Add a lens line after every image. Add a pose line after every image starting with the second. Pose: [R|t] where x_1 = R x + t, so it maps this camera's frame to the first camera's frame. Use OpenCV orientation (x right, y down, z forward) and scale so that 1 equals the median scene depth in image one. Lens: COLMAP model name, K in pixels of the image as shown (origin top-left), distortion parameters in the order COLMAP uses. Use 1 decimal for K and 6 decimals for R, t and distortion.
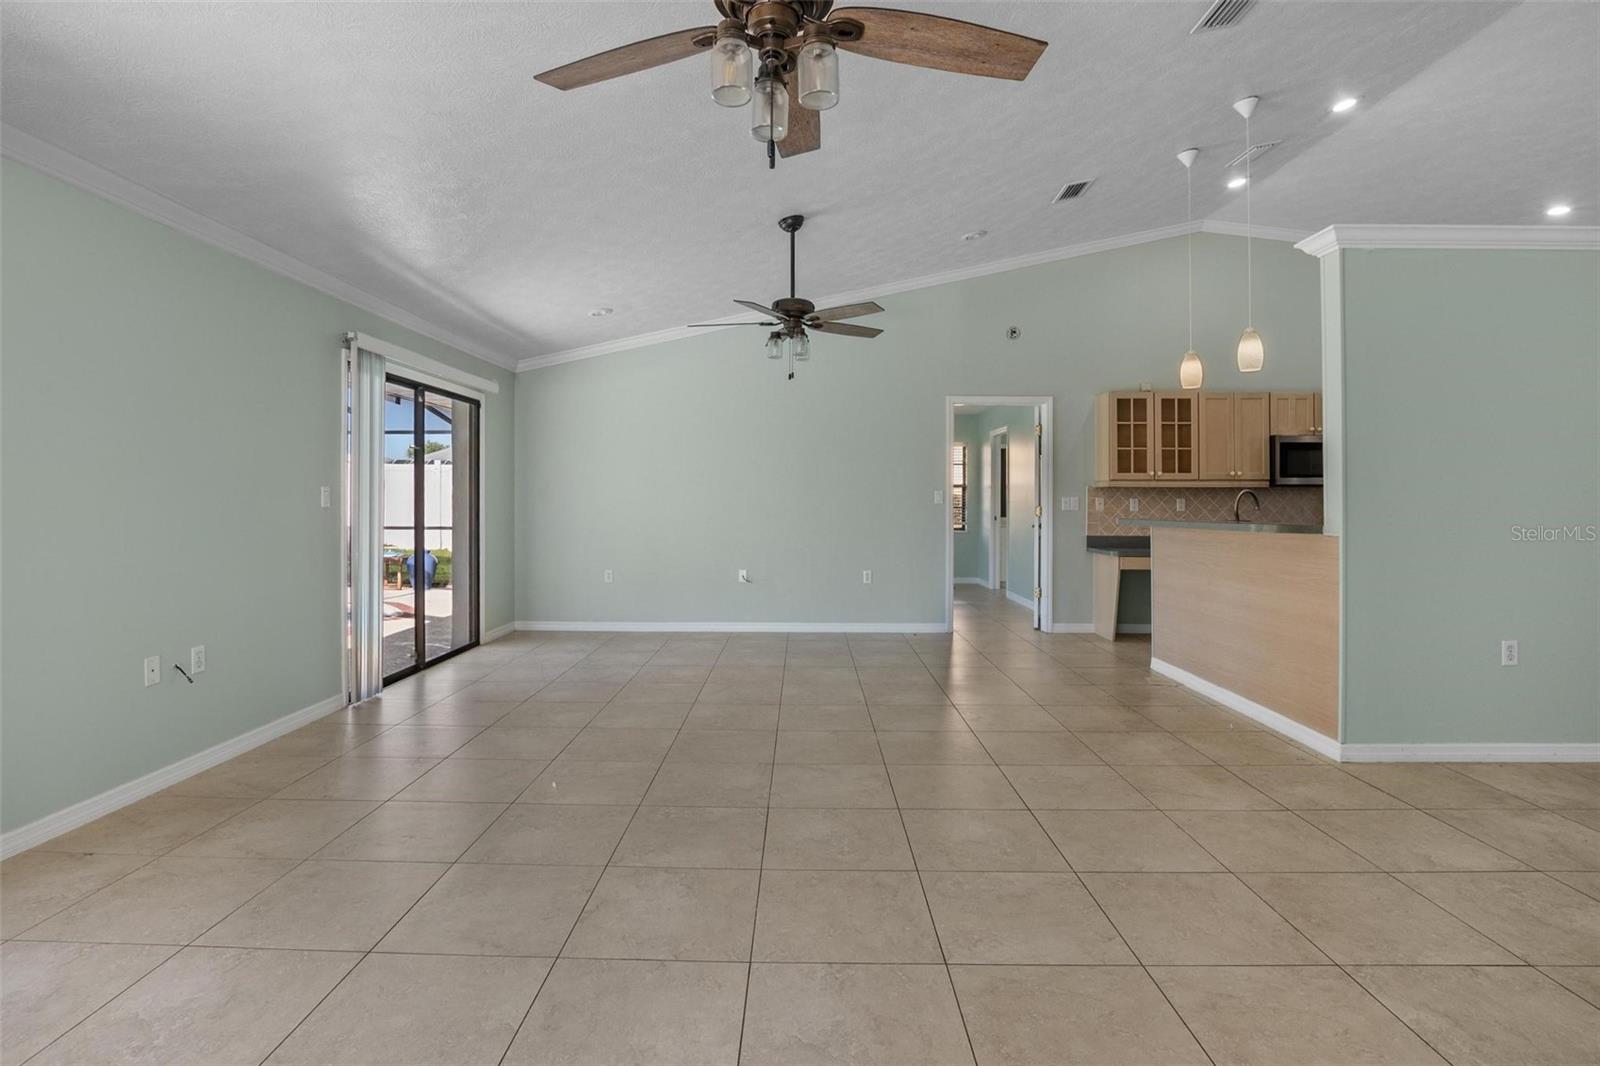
lens RADIAL K [[781.1, 0, 797.4], [0, 781.1, 494.5], [0, 0, 1]] dist [-0.000447, -0.000307]
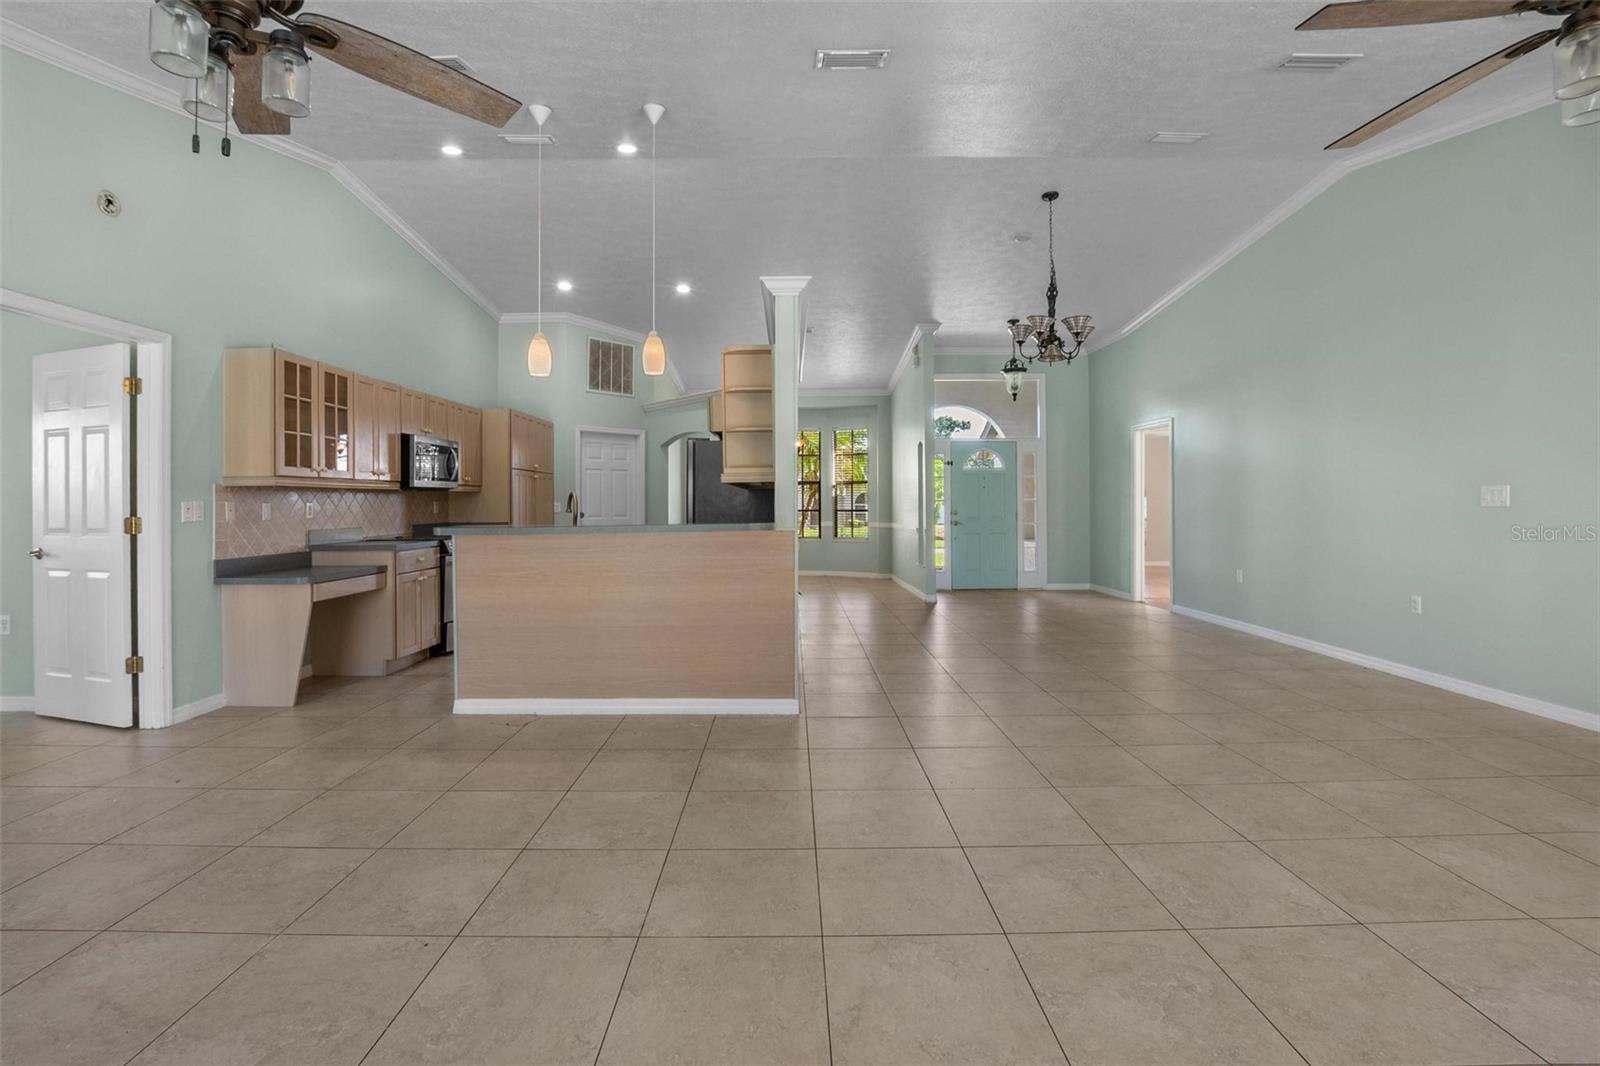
lens RADIAL K [[722.3, 0, 796.6], [0, 722.3, 501.4], [0, 0, 1]] dist [-0.042779, 0.010429]
pose [[-0.013067, -0.001568, 0.999913, -0.234400], [0.000828, 0.999998, 0.001579, 0.003434], [-0.999914, 0.000848, -0.013066, 0.547289]]
